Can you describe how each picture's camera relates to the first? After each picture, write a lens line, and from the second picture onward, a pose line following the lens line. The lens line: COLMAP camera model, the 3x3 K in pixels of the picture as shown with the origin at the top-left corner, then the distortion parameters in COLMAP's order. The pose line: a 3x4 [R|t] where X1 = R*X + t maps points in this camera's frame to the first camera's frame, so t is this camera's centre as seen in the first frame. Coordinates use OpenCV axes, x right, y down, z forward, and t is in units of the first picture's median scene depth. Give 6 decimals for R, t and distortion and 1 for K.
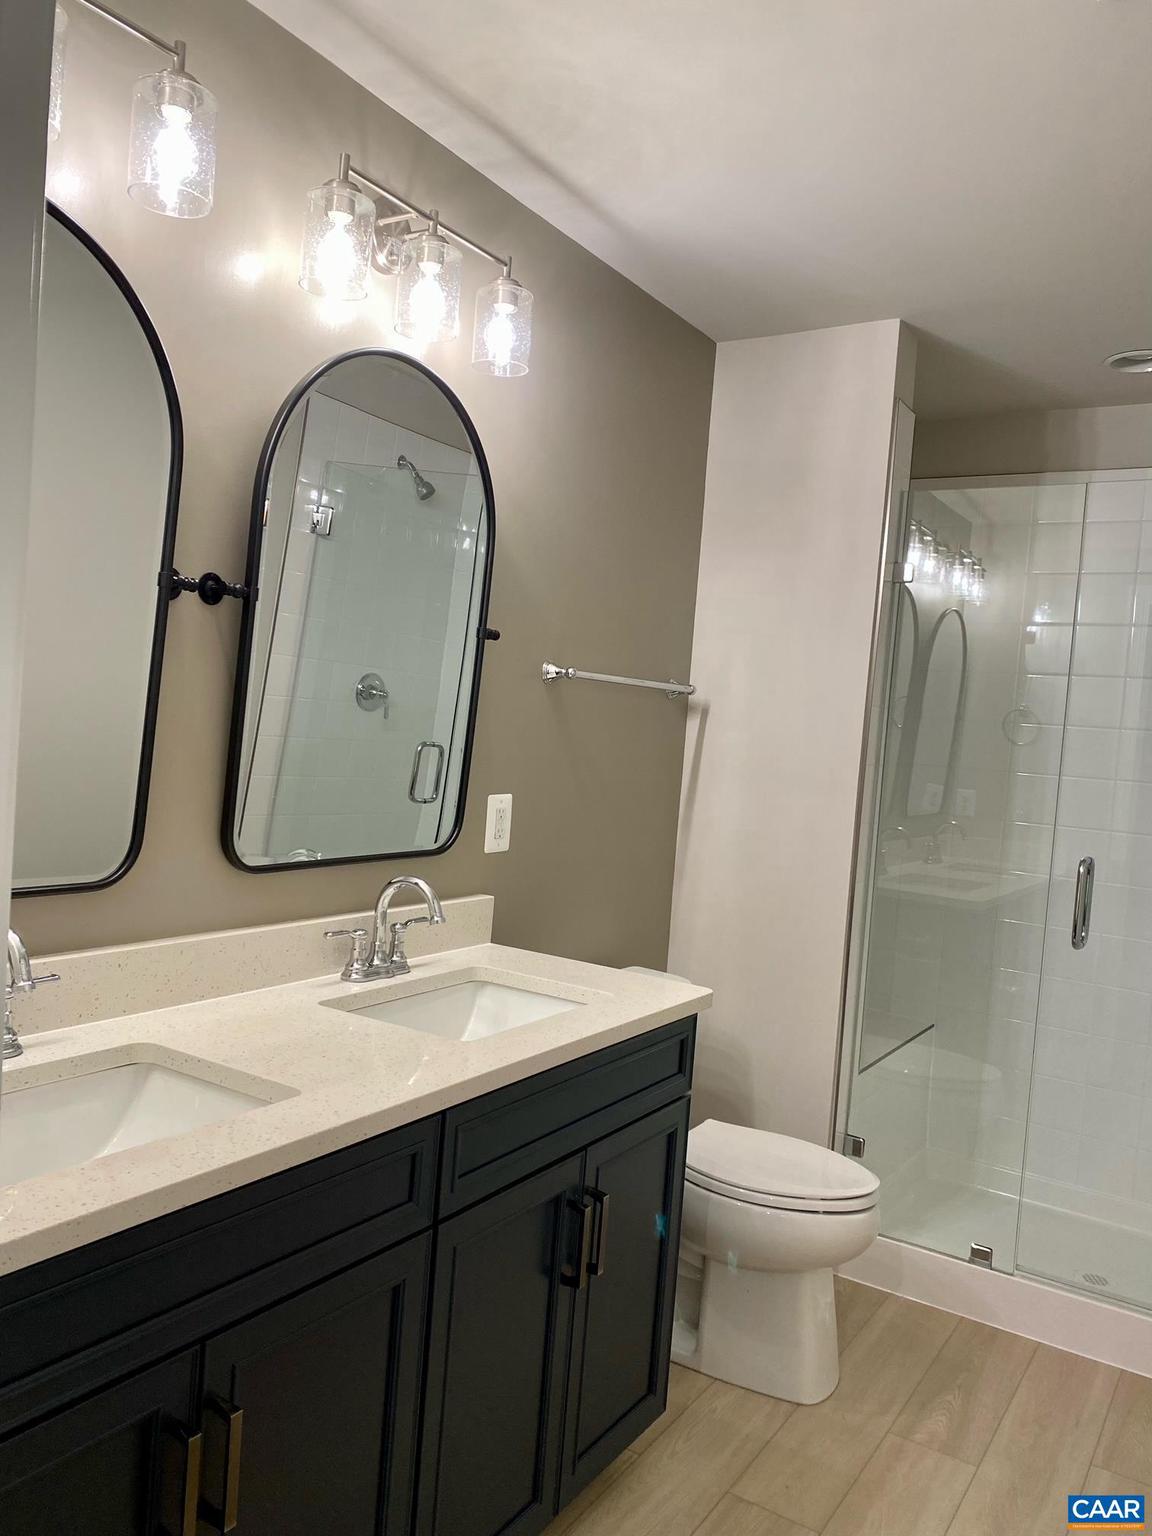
lens RADIAL K [[1161.1, 0, 576.0], [0, 1161.1, 768.0], [0, 0, 1]] dist [0.037539, -0.060541]
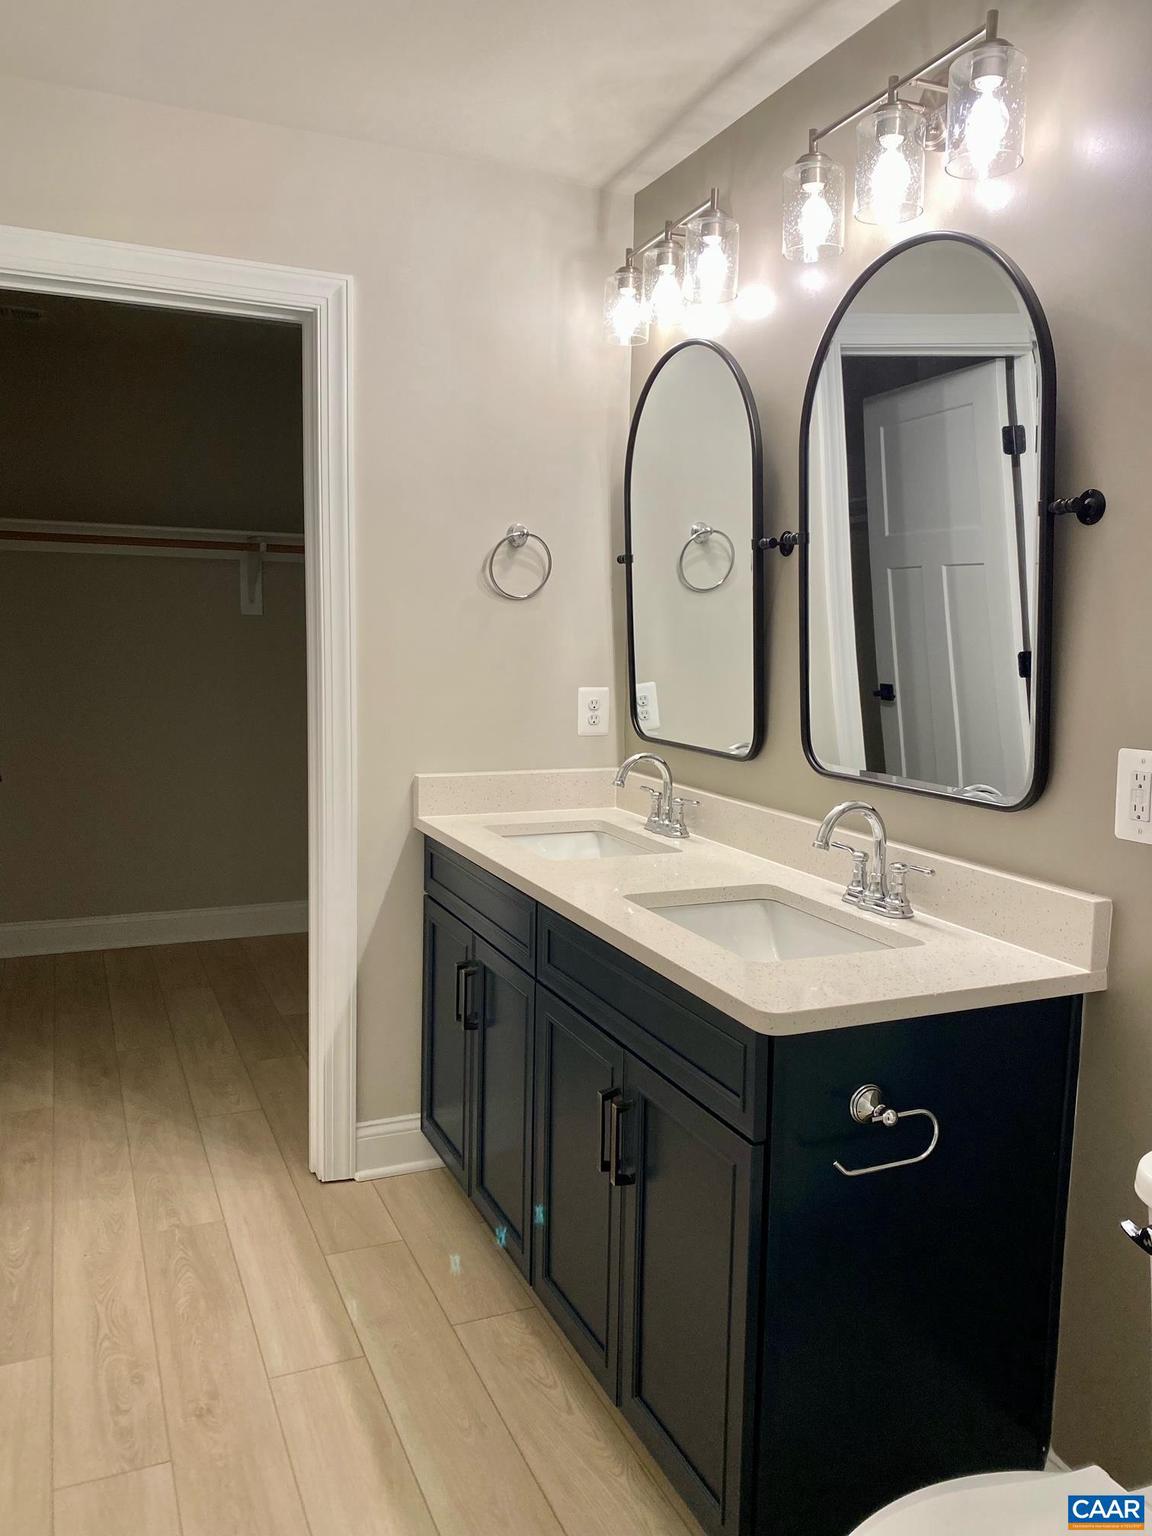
lens RADIAL K [[1161.1, 0, 576.0], [0, 1161.1, 768.0], [0, 0, 1]] dist [0.037539, -0.060541]
pose [[-0.549709, 0.010802, -0.835287, 0.831189], [-0.091210, 0.993162, 0.072870, 0.019173], [0.830362, 0.116244, -0.544964, 1.425569]]
